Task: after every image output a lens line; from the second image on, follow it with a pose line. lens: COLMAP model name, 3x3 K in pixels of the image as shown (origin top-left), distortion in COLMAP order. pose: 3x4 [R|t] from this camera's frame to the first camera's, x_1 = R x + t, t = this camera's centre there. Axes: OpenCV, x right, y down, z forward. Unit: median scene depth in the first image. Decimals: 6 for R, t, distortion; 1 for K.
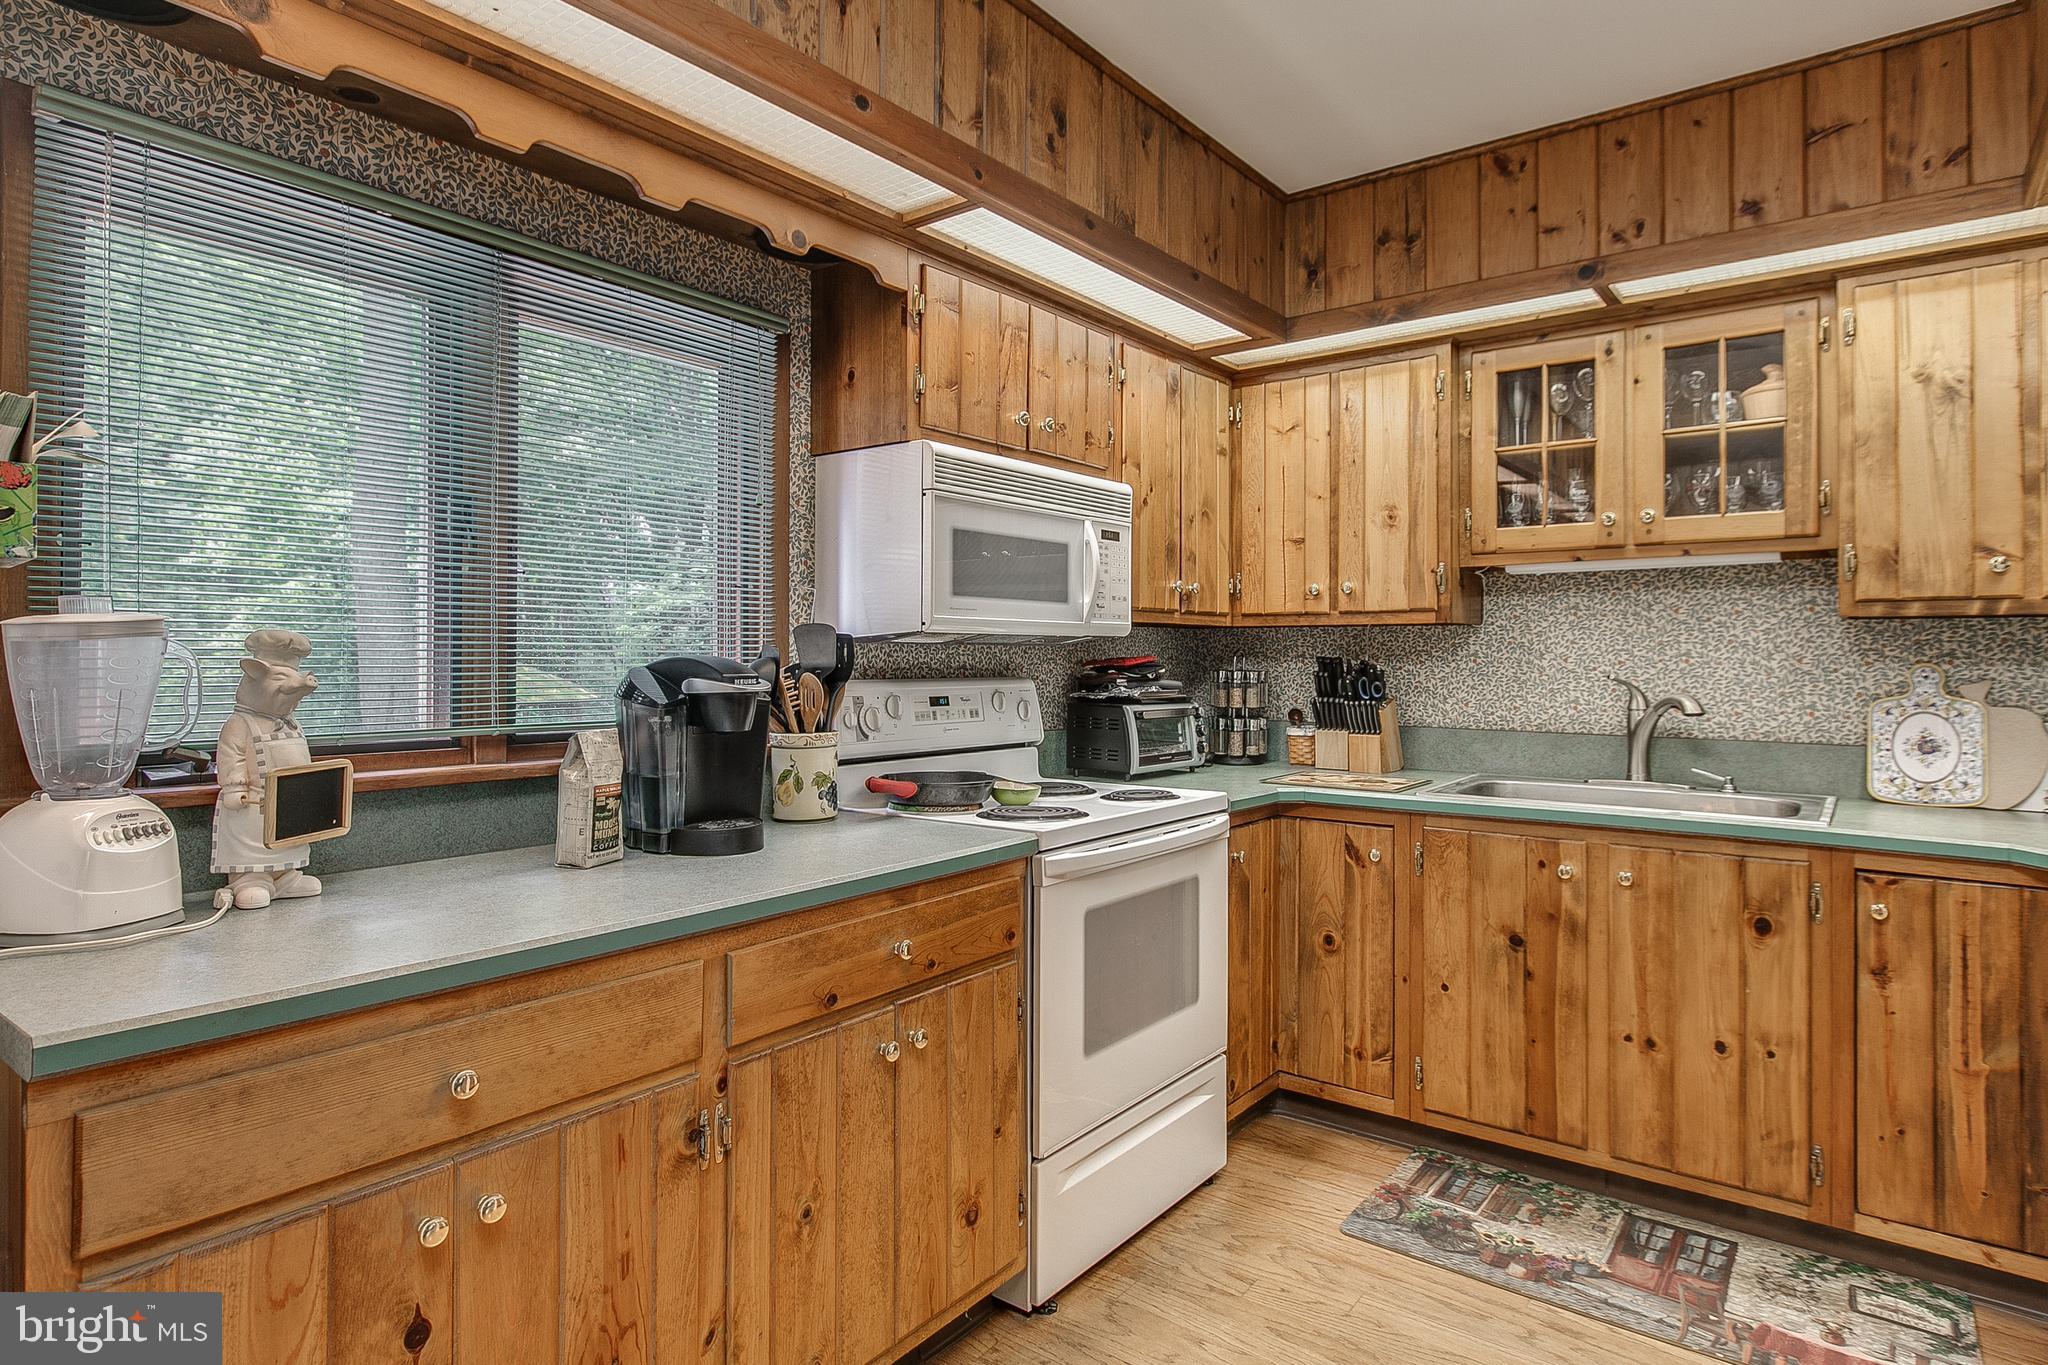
lens RADIAL K [[1118.0, 0, 1017.6], [0, 1118.0, 651.2], [0, 0, 1]] dist [0.000734, -0.001410]
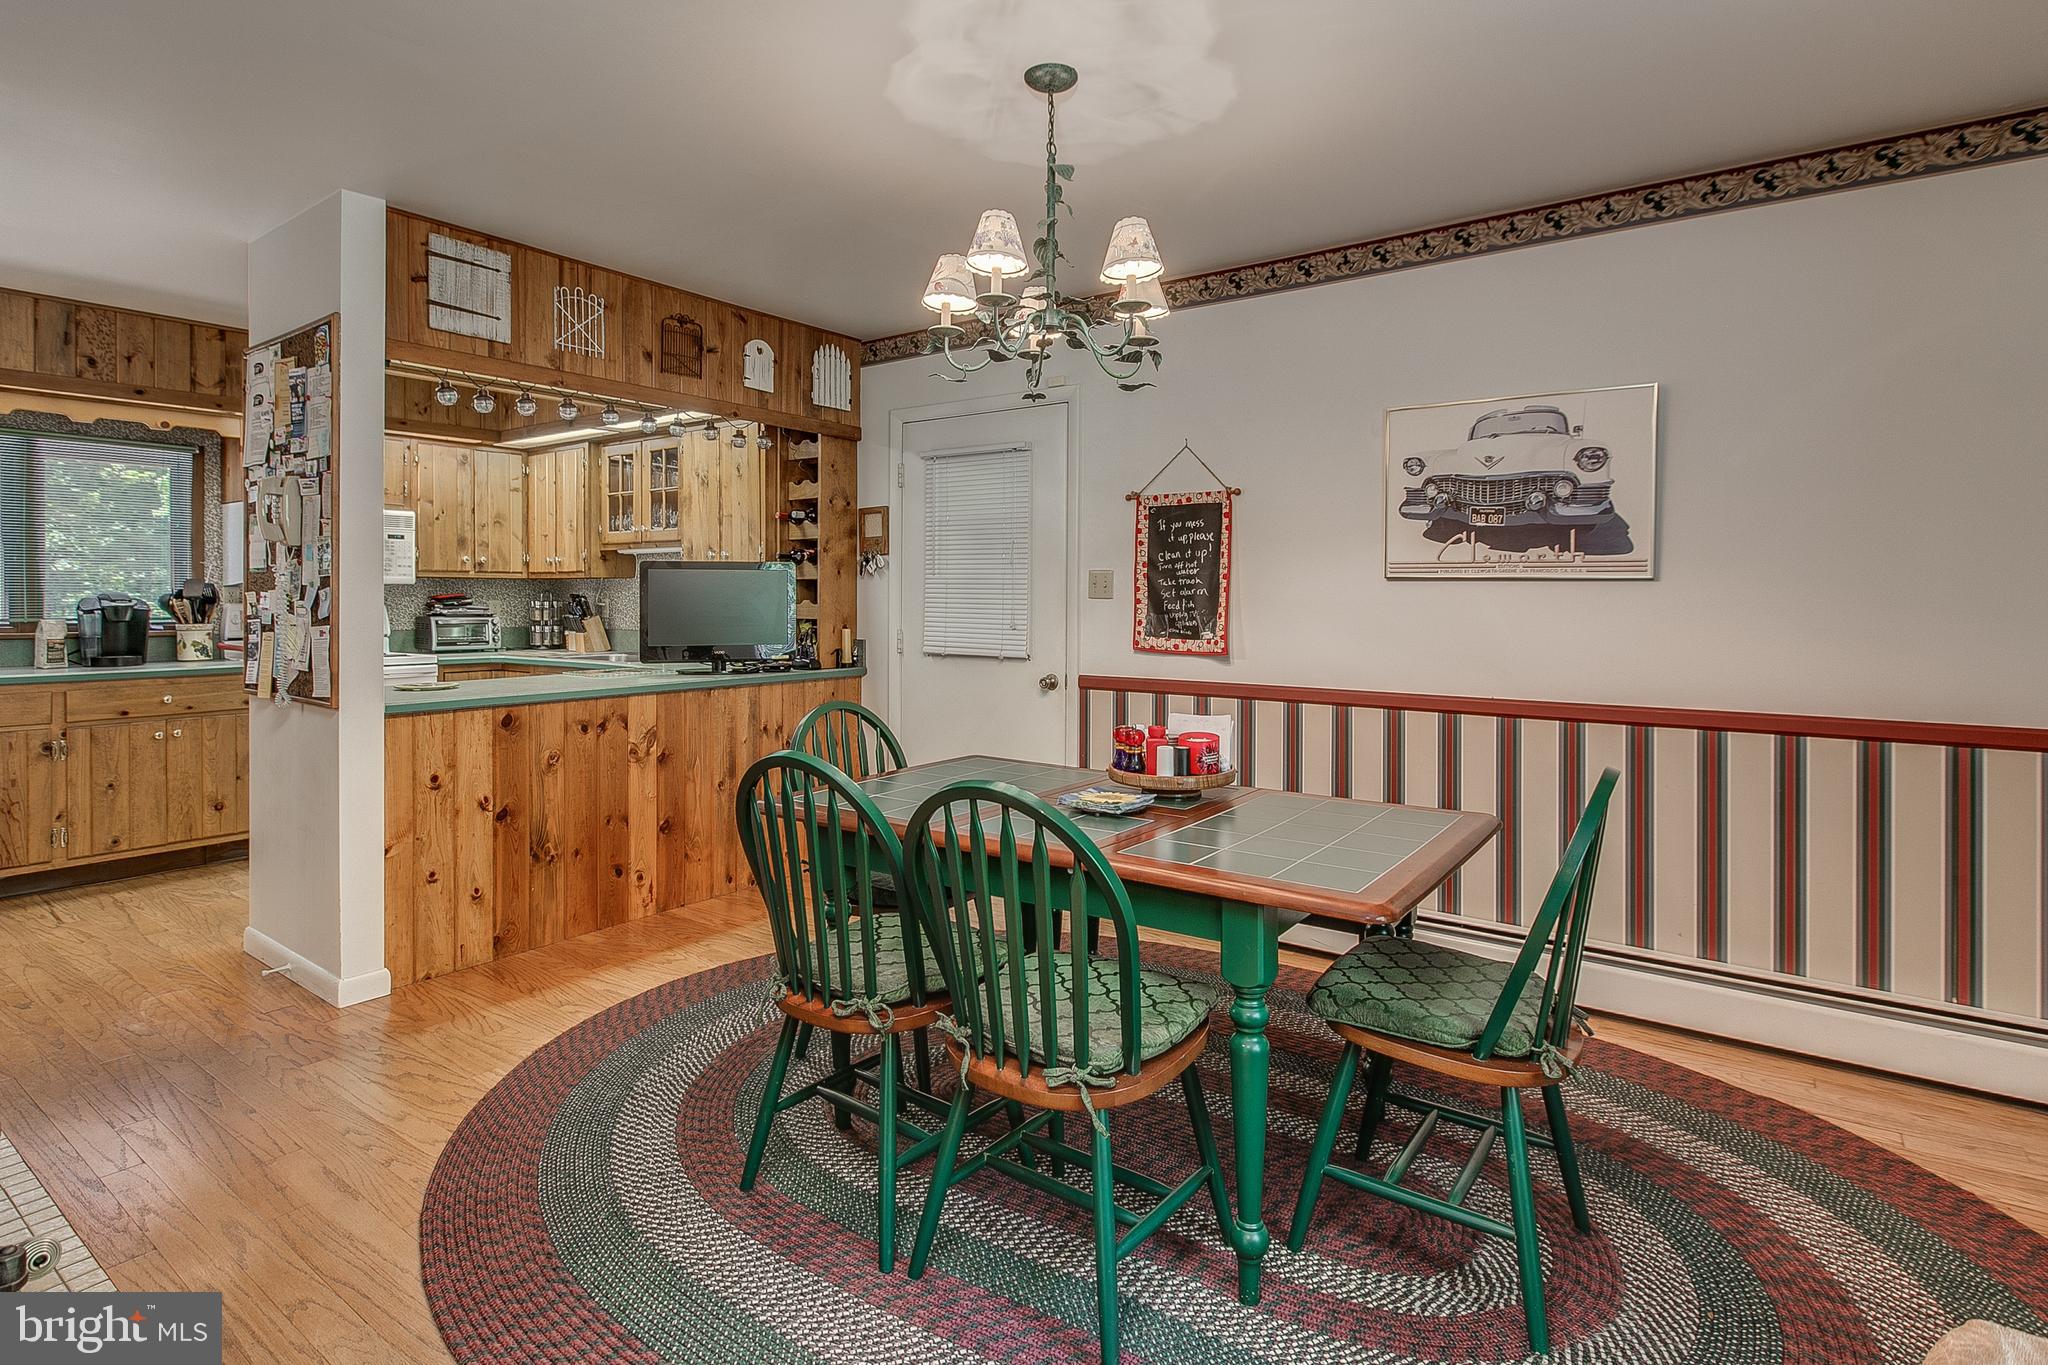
lens RADIAL K [[1032.9, 0, 1020.8], [0, 1032.9, 608.9], [0, 0, 1]] dist [-0.000087, -0.000753]
pose [[0.999663, 0.001685, 0.025915, 1.328594], [-0.002095, 0.999872, 0.015834, 0.000889], [-0.025885, -0.015882, 0.999539, -1.089850]]
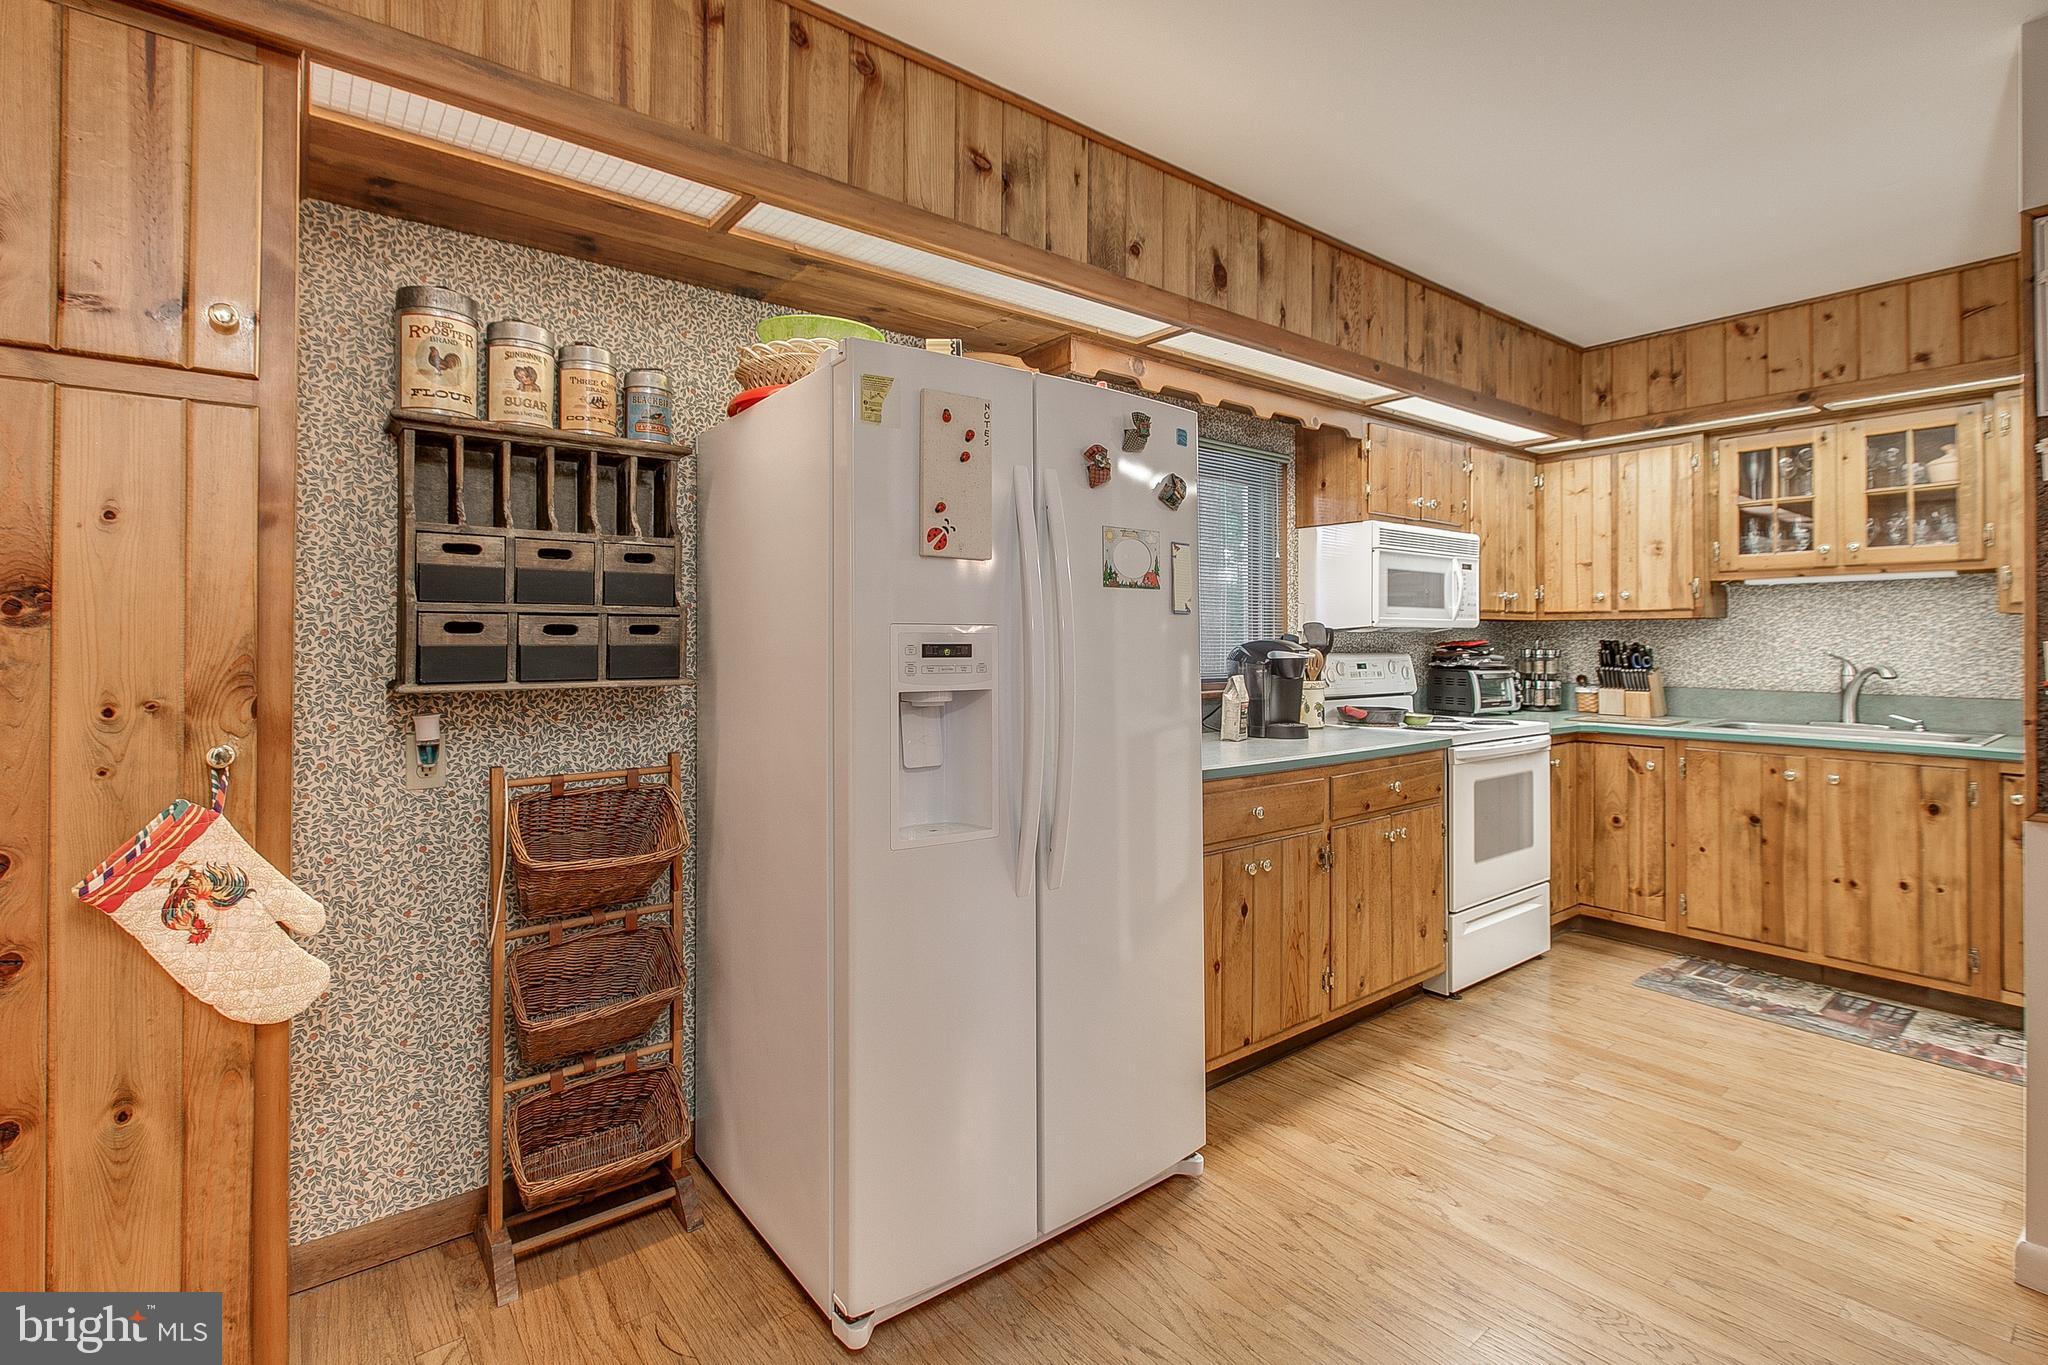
lens RADIAL K [[938.0, 0, 1018.9], [0, 938.0, 631.7], [0, 0, 1]] dist [0.008978, -0.005936]
pose [[0.969959, -0.003225, -0.243247, -0.240115], [0.002062, 0.999985, -0.005035, -0.002254], [0.243260, 0.004382, 0.969951, -0.549252]]
